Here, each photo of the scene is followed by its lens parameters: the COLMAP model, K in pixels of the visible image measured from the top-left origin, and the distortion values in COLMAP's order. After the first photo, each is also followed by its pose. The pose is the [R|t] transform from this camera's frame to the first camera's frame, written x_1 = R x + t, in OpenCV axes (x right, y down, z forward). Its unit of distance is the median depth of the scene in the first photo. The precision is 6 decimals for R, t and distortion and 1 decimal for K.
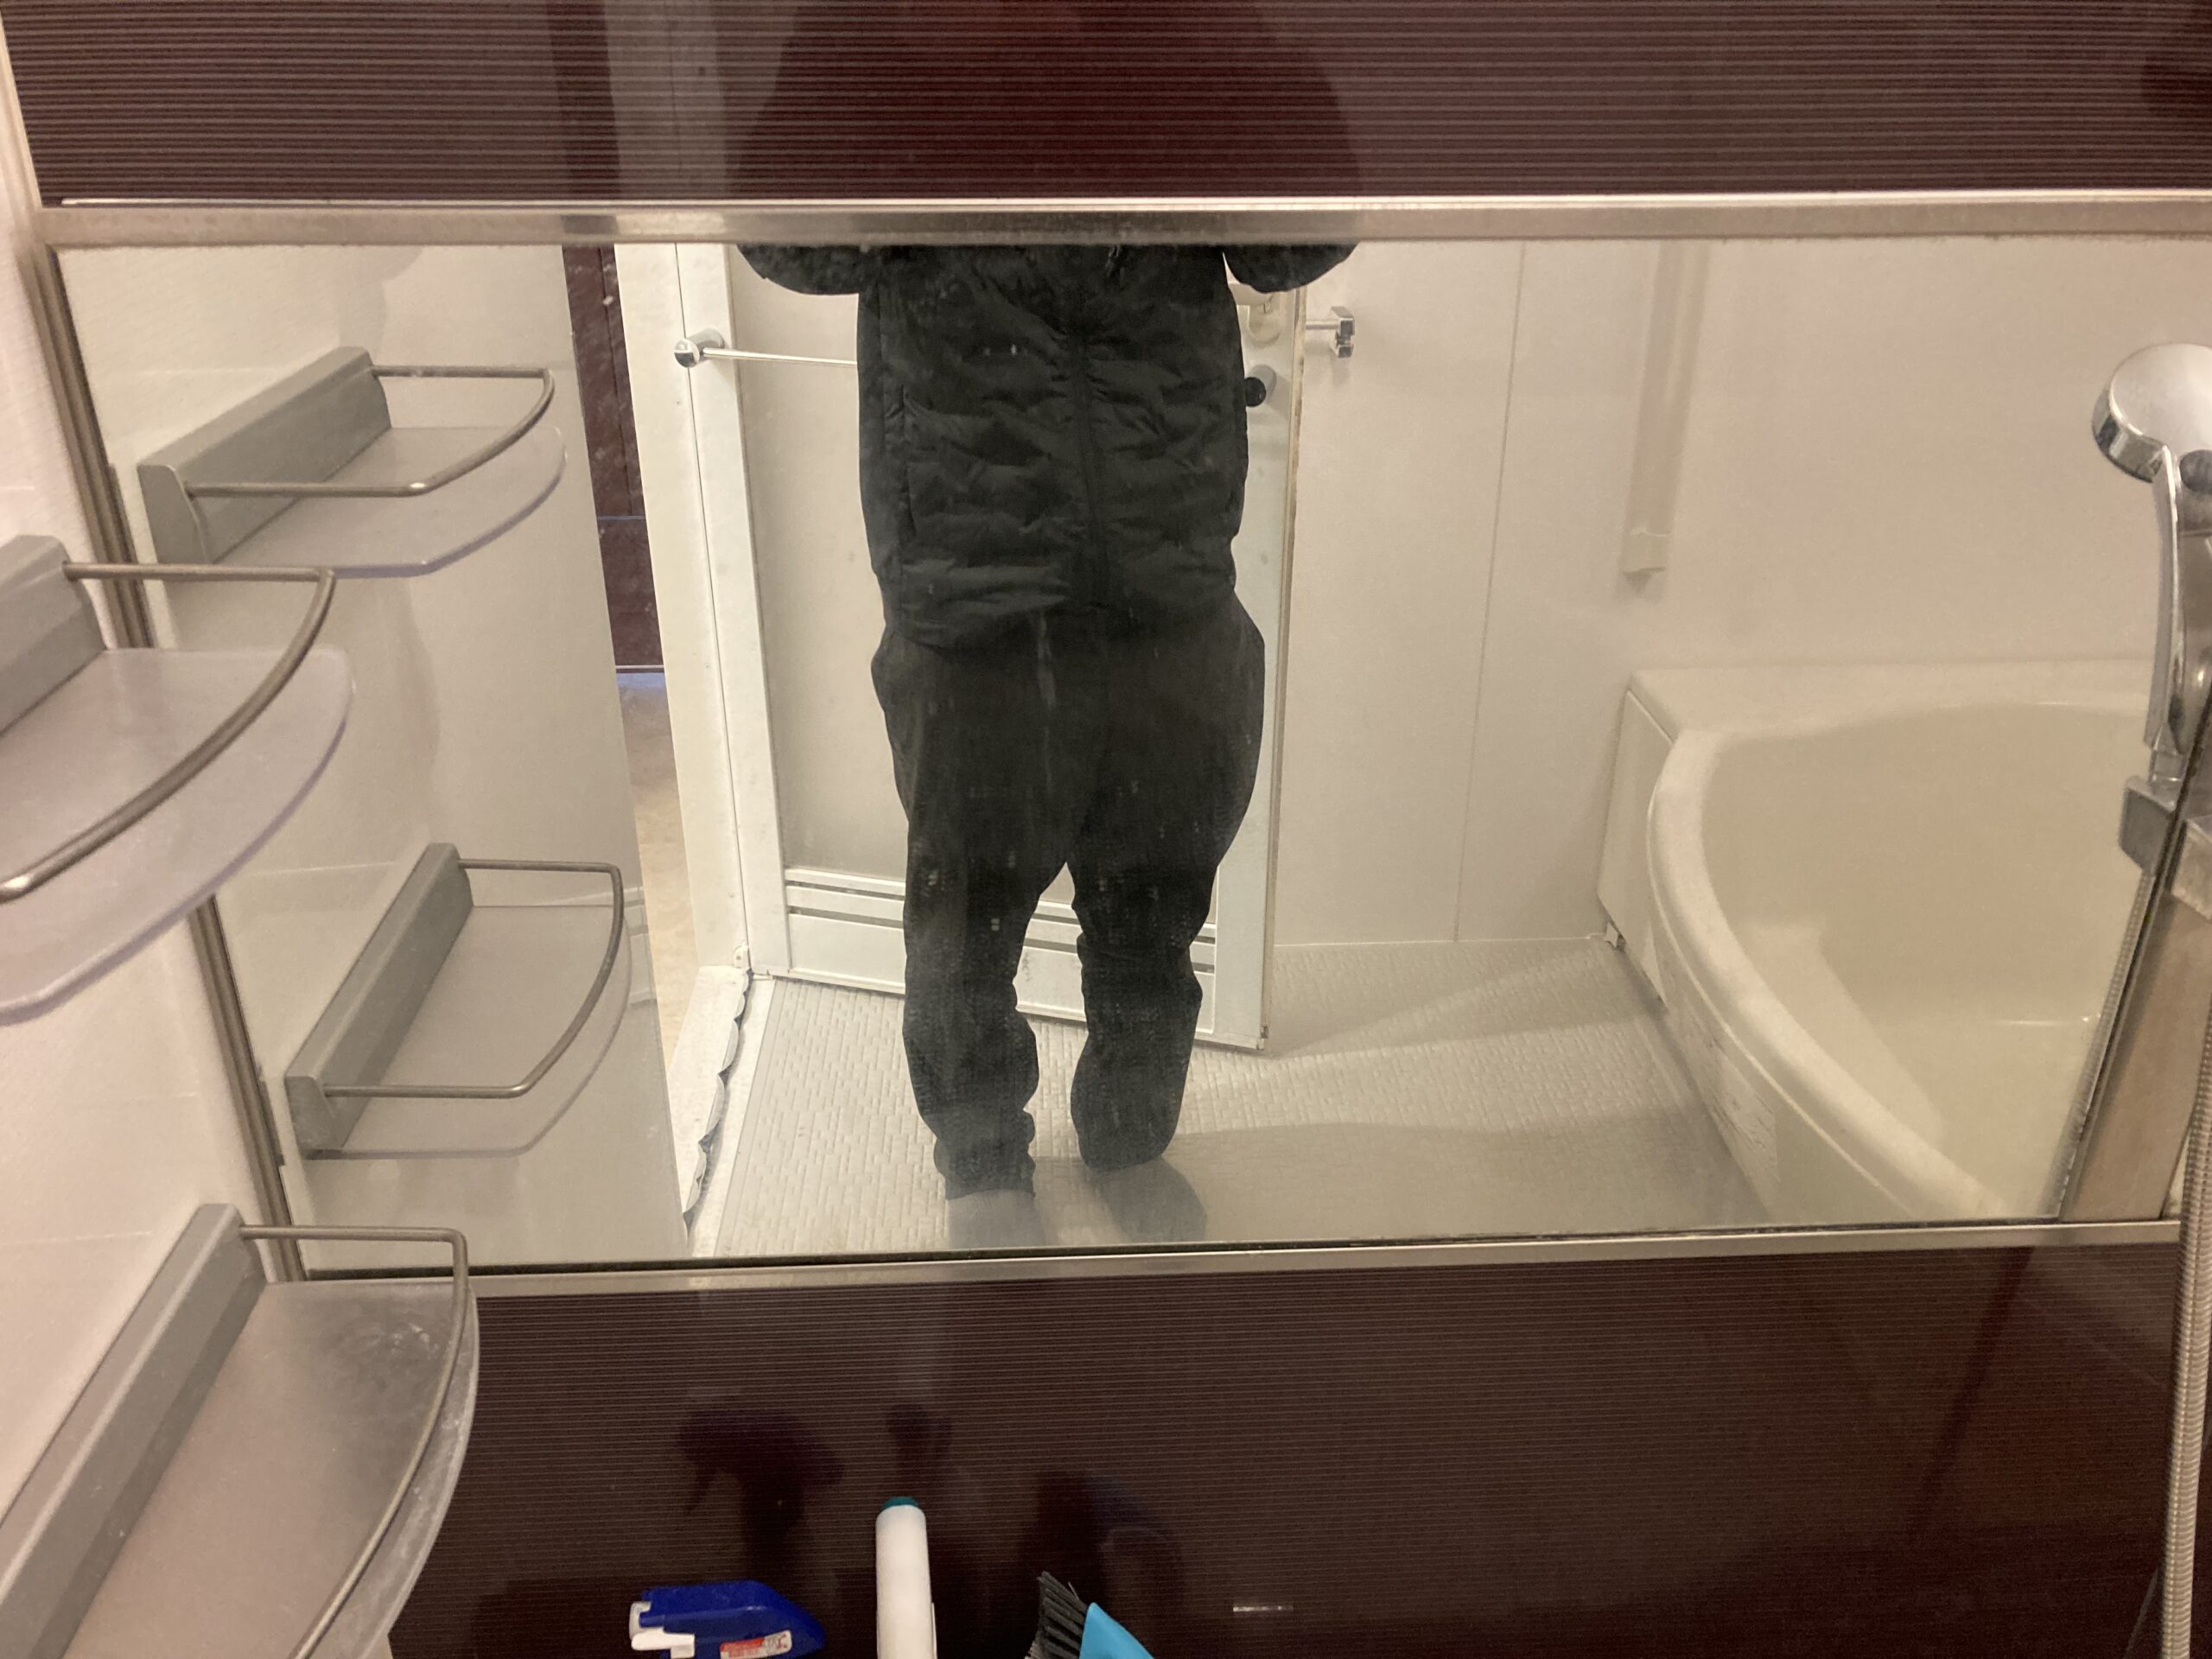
lens RADIAL K [[1773.9, 0, 1106.0], [0, 1773.9, 829.5], [0, 0, 1]] dist [0.009873, 0.002985]
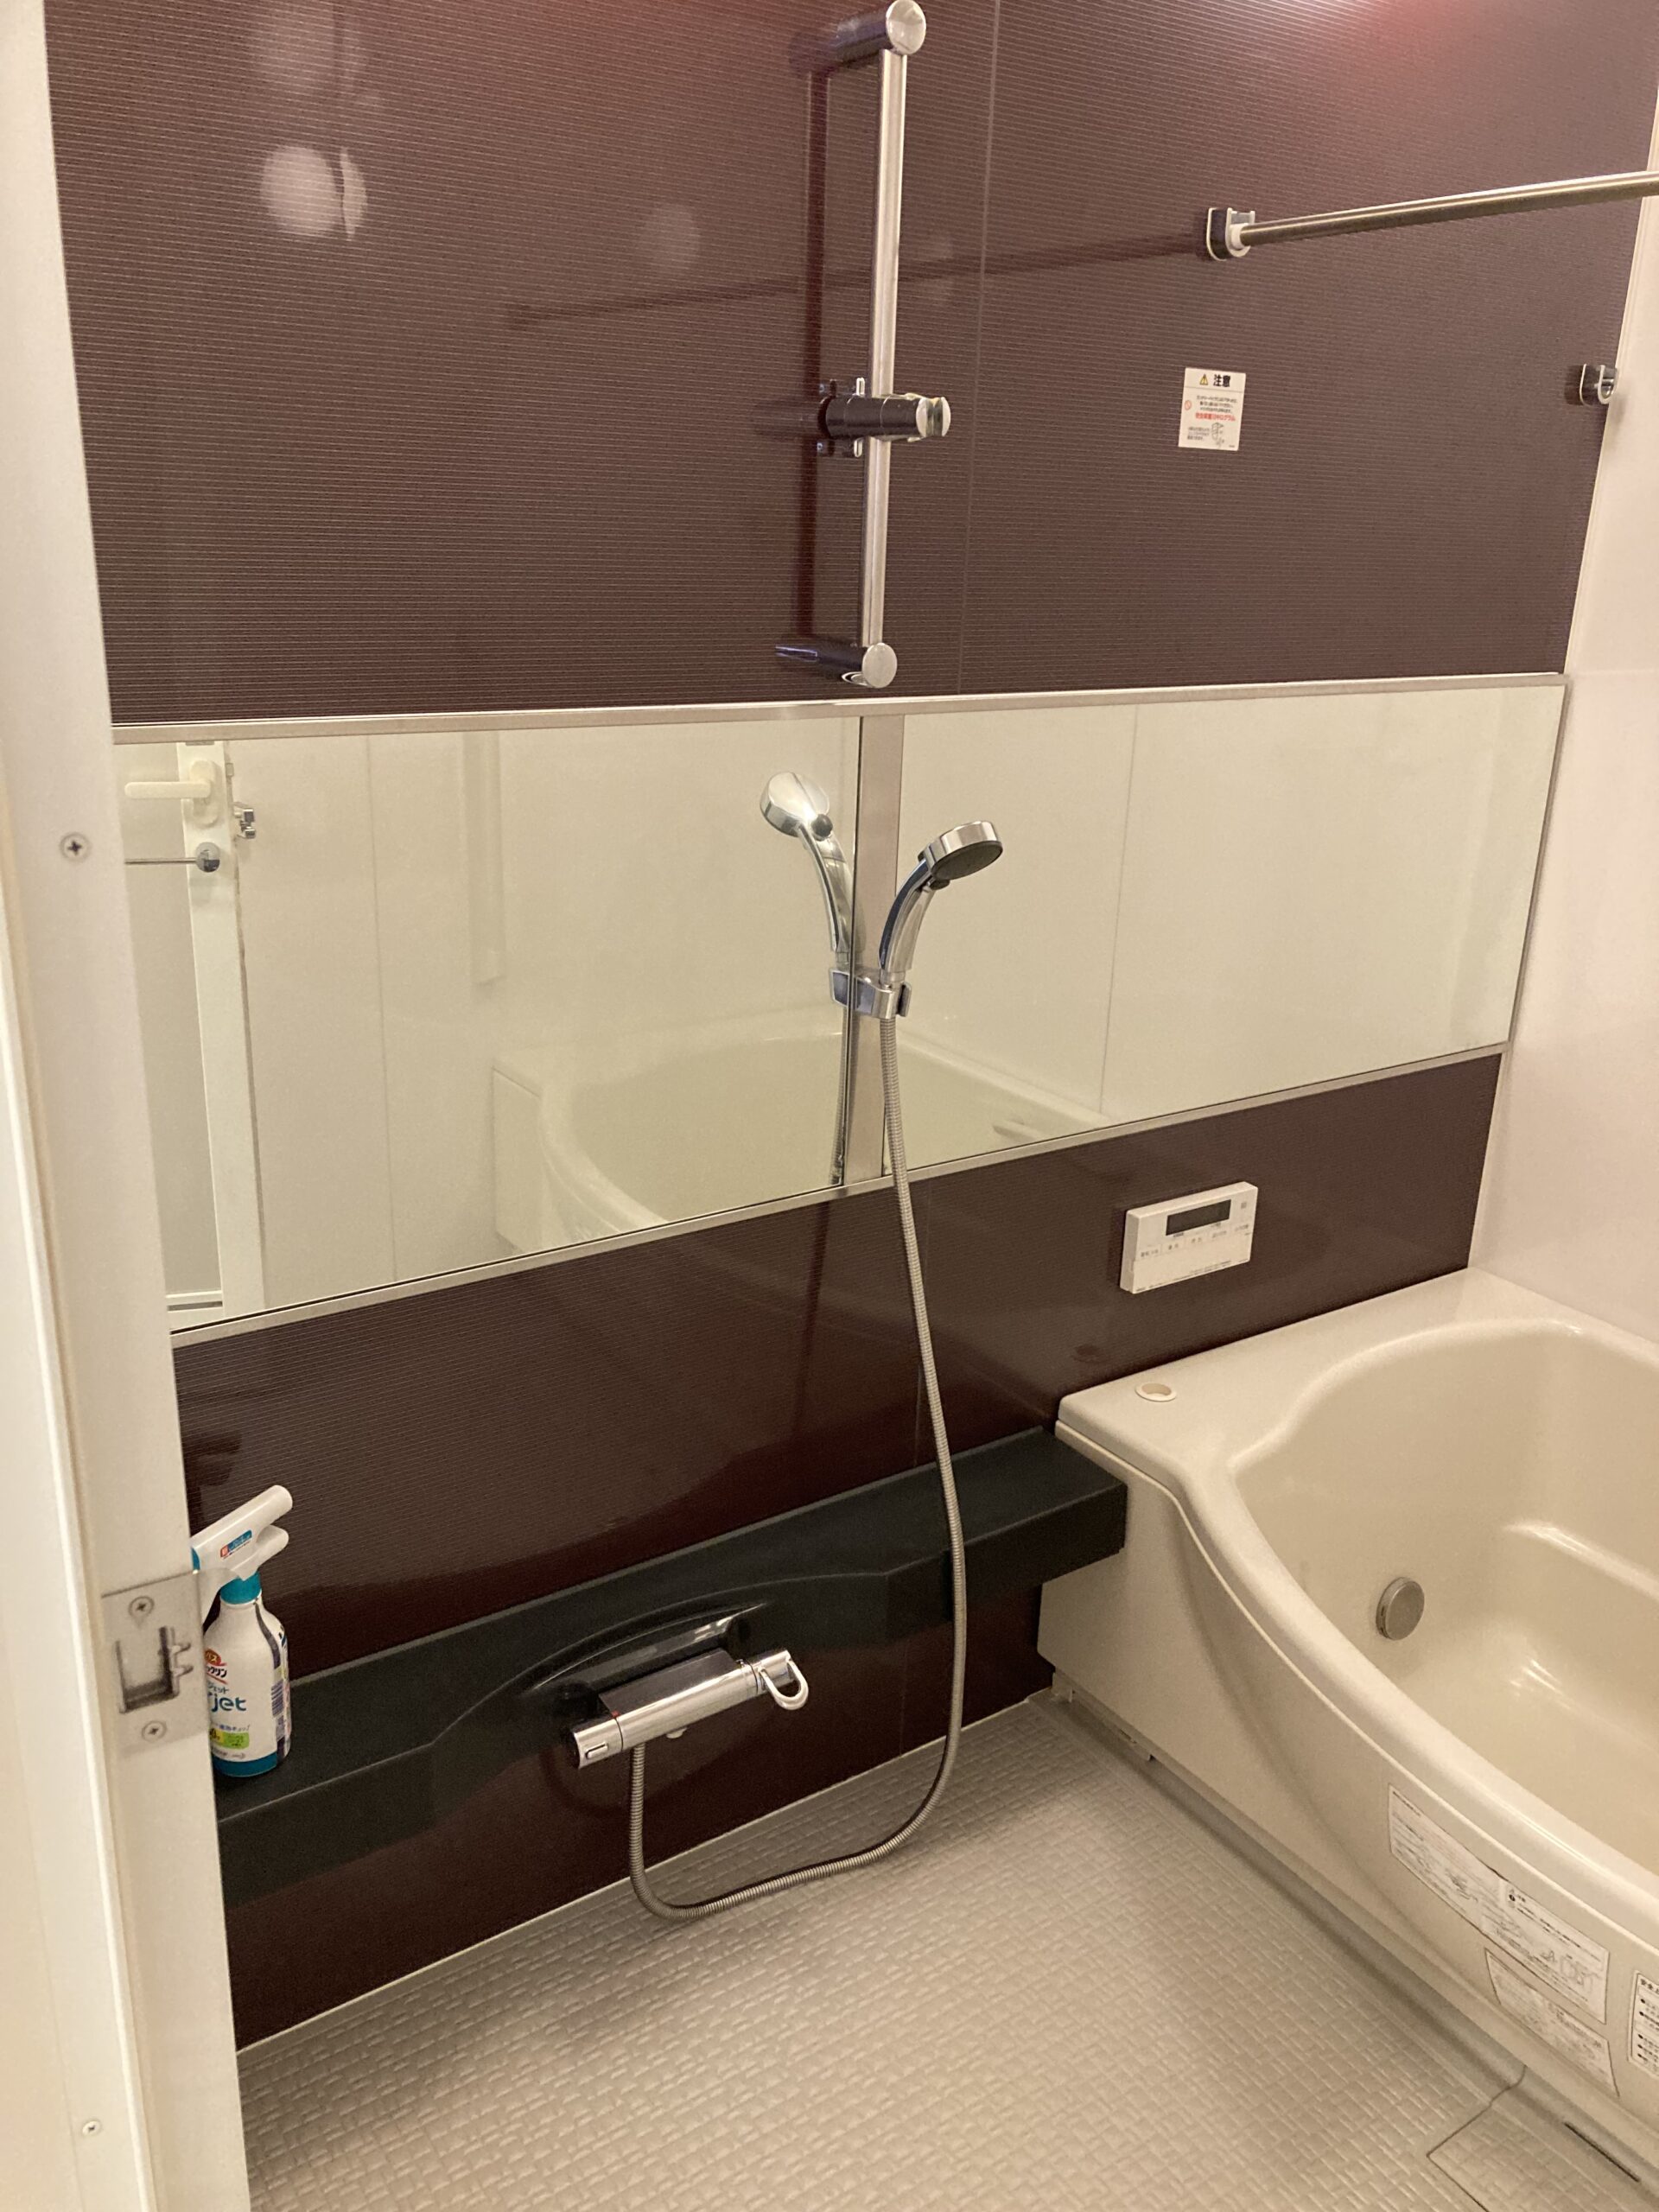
lens RADIAL K [[1773.9, 0, 840.3], [0, 1773.9, 1133.8], [0, 0, 1]] dist [0.009873, 0.002985]
pose [[0.854228, -0.142935, 0.499865, -0.166421], [0.193563, 0.979781, -0.050618, 0.092222], [-0.482523, 0.139994, 0.864623, -0.270941]]
